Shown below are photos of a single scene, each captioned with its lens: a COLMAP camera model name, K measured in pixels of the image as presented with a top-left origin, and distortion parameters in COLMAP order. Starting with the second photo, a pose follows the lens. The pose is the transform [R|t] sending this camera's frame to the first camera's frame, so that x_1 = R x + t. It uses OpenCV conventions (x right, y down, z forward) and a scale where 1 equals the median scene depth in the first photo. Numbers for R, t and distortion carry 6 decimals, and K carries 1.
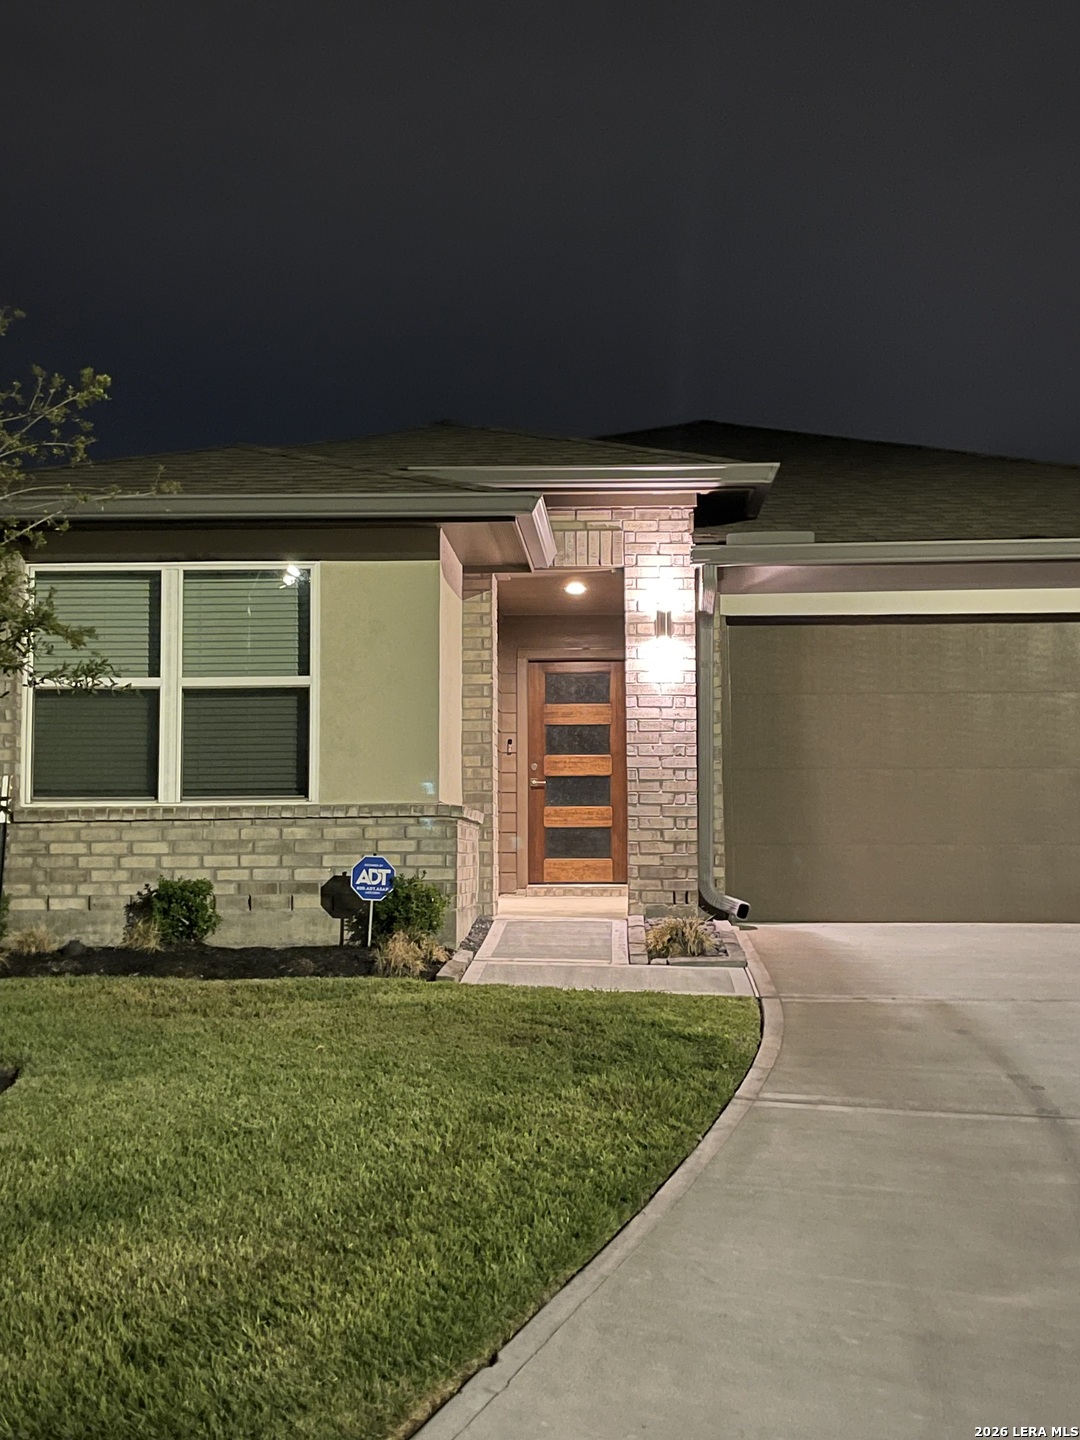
lens RADIAL K [[1701.4, 0, 538.1], [0, 1701.4, 713.4], [0, 0, 1]] dist [0.090965, 0.000000]
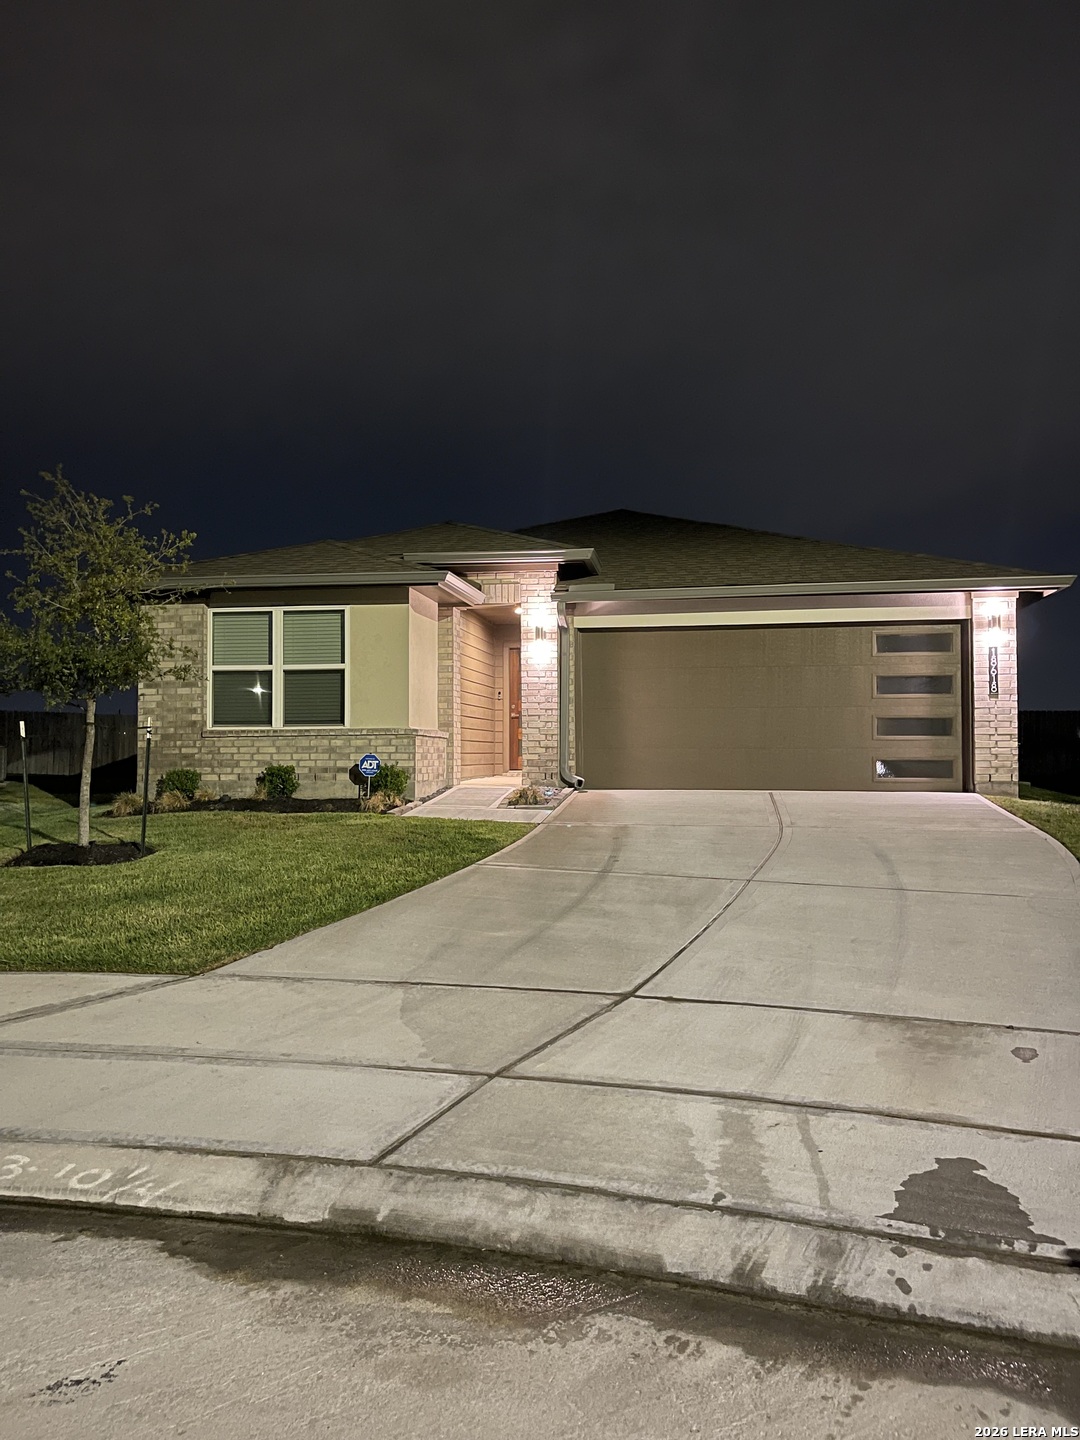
lens RADIAL K [[1086.1, 0, 542.9], [0, 1086.1, 727.5], [0, 0, 1]] dist [0.048526, -0.002397]
pose [[0.994658, -0.002351, -0.103203, 0.227256], [0.008096, 0.998438, 0.055283, -0.016098], [0.102912, -0.055823, 0.993123, -0.238094]]
